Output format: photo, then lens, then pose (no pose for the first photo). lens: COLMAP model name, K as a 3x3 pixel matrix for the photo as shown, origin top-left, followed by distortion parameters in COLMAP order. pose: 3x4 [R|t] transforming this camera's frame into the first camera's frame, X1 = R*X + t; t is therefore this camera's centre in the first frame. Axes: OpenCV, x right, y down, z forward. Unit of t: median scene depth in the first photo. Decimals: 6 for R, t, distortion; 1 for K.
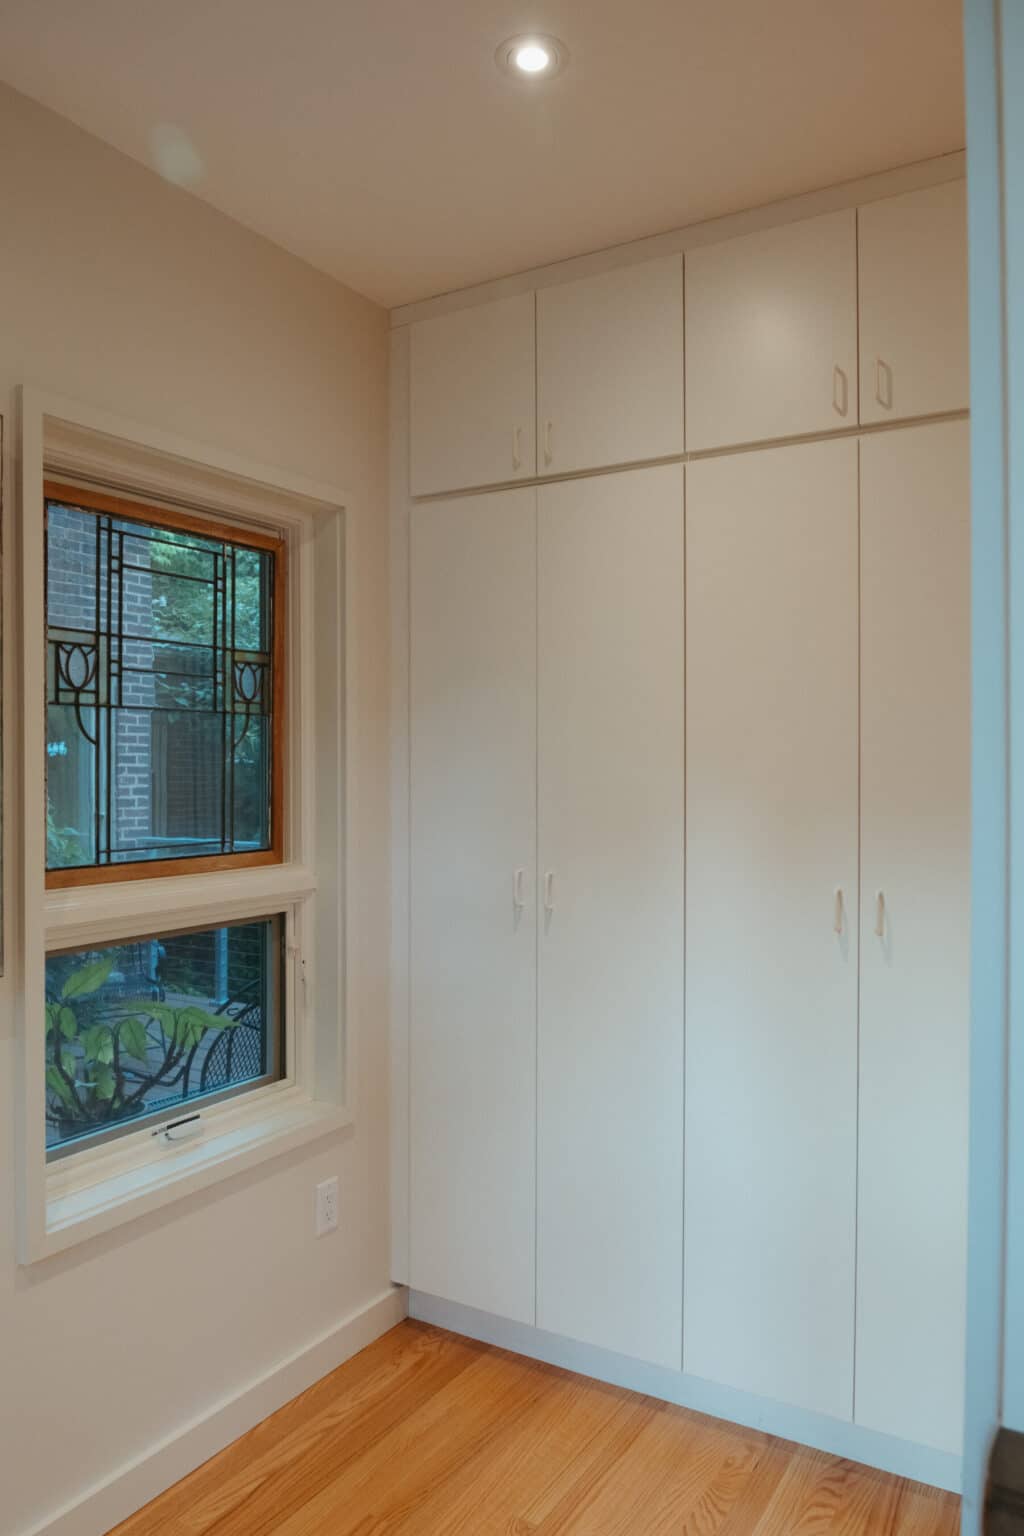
lens RADIAL K [[1083.9, 0, 512.6], [0, 1083.9, 762.3], [0, 0, 1]] dist [-0.004455, -0.003855]
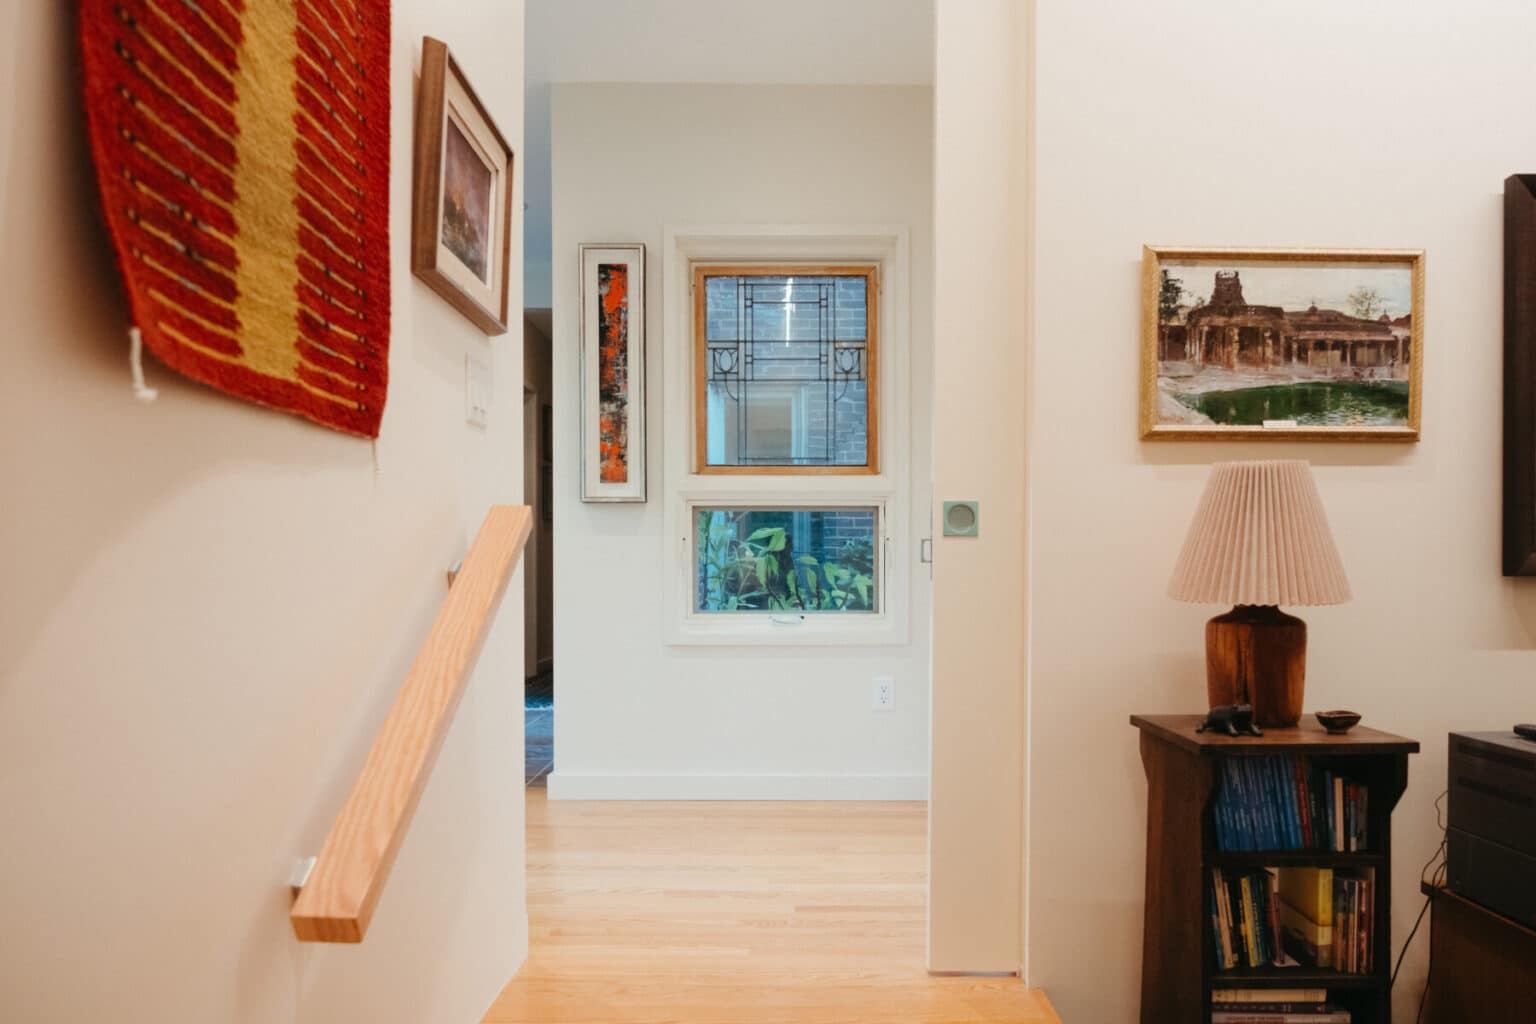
lens RADIAL K [[1083.9, 0, 766.3], [0, 1083.9, 514.1], [0, 0, 1]] dist [-0.004455, -0.003855]
pose [[0.528492, 0.008845, -0.848892, 1.215078], [0.005864, 0.999884, 0.014069, 0.150467], [0.848918, -0.012413, 0.528378, 0.047699]]
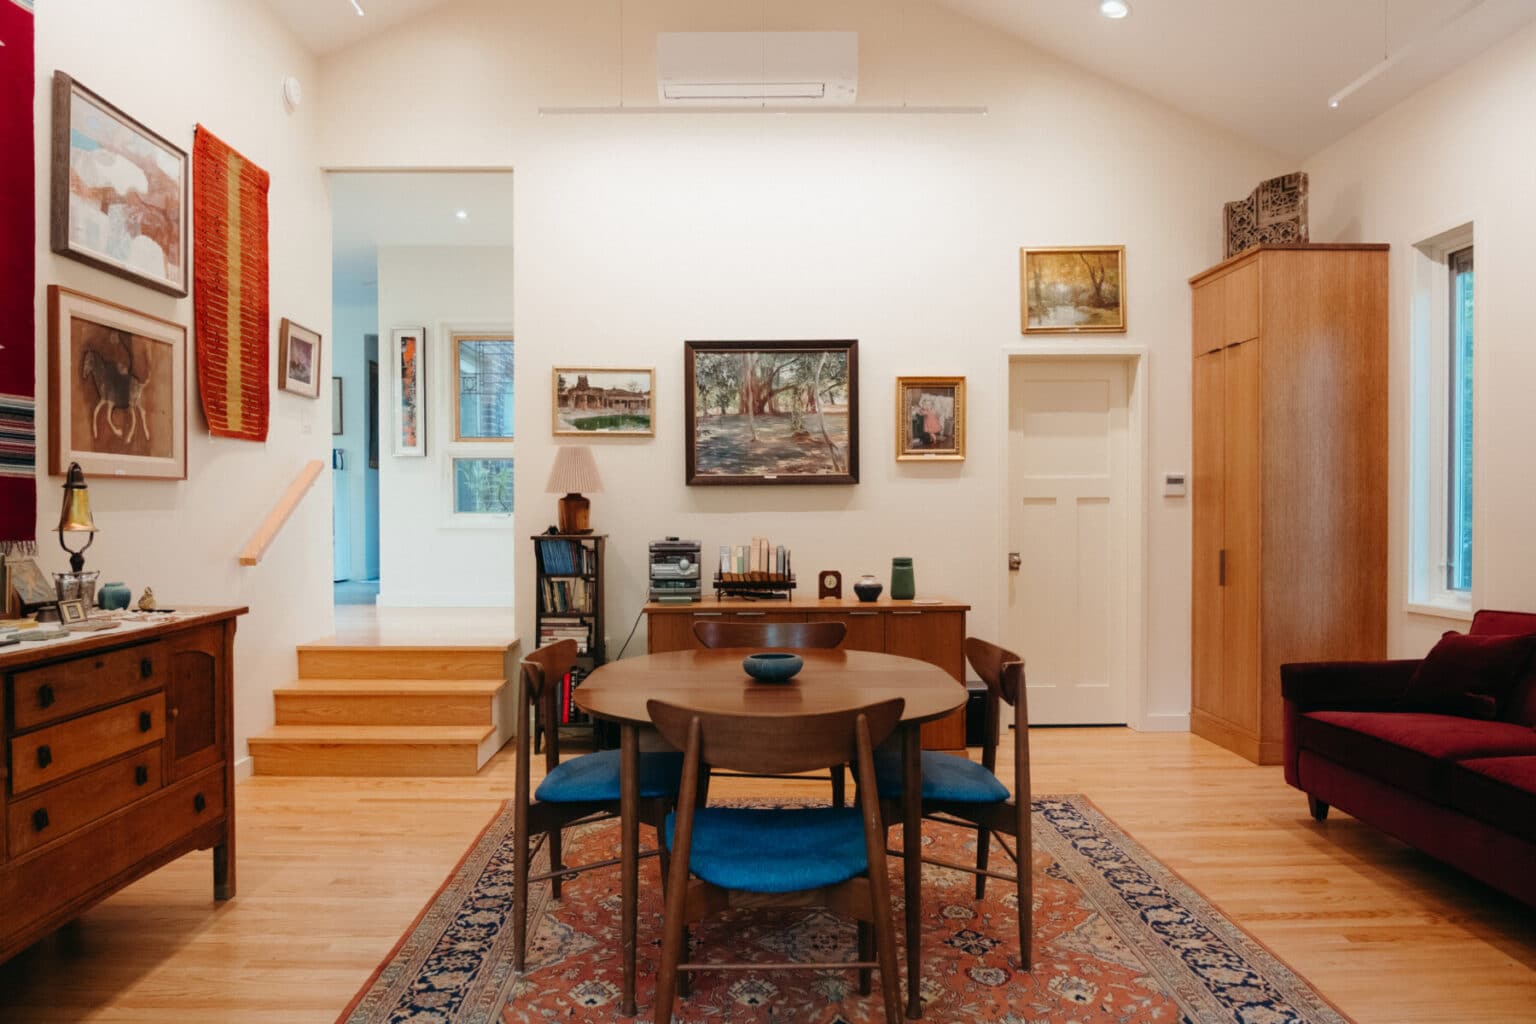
lens RADIAL K [[1083.9, 0, 743.4], [0, 1083.9, 450.6], [0, 0, 1]] dist [-0.004455, -0.003855]
pose [[0.535471, 0.001310, -0.844553, 3.103483], [0.006572, 0.999962, 0.005718, 0.122955], [0.844528, -0.008612, 0.535442, -0.189775]]
